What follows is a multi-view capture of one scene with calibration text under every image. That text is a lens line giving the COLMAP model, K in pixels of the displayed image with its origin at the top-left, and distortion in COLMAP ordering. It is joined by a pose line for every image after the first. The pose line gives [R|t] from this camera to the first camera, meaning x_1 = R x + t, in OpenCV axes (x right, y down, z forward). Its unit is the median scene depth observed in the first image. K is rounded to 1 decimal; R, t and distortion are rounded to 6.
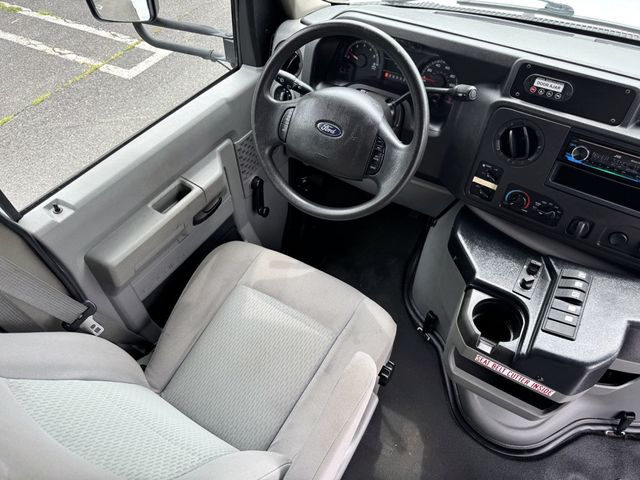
lens RADIAL K [[459.1, 0, 317.1], [0, 459.1, 243.0], [0, 0, 1]] dist [0.038340, -0.056568]
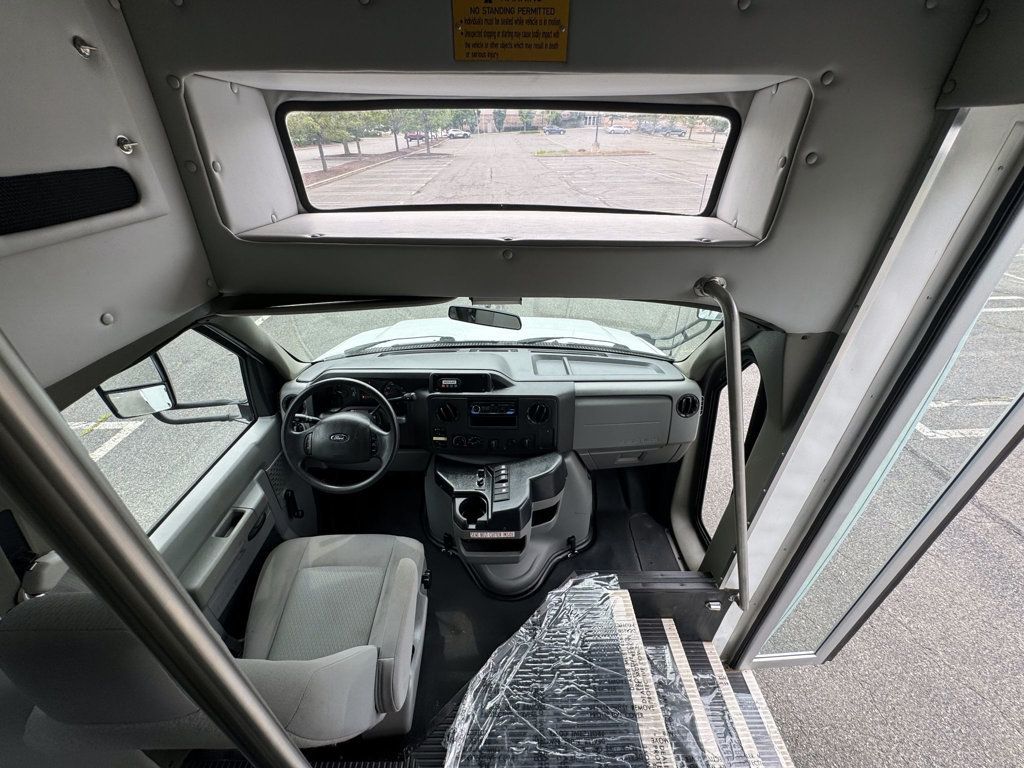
lens RADIAL K [[410.3, 0, 511.7], [0, 410.3, 381.9], [0, 0, 1]] dist [-0.002984, 0.000346]
pose [[0.844628, -0.256710, 0.469790, -0.077505], [0.392491, 0.893720, -0.217293, 0.114064], [-0.364080, 0.367920, 0.855617, -0.474545]]
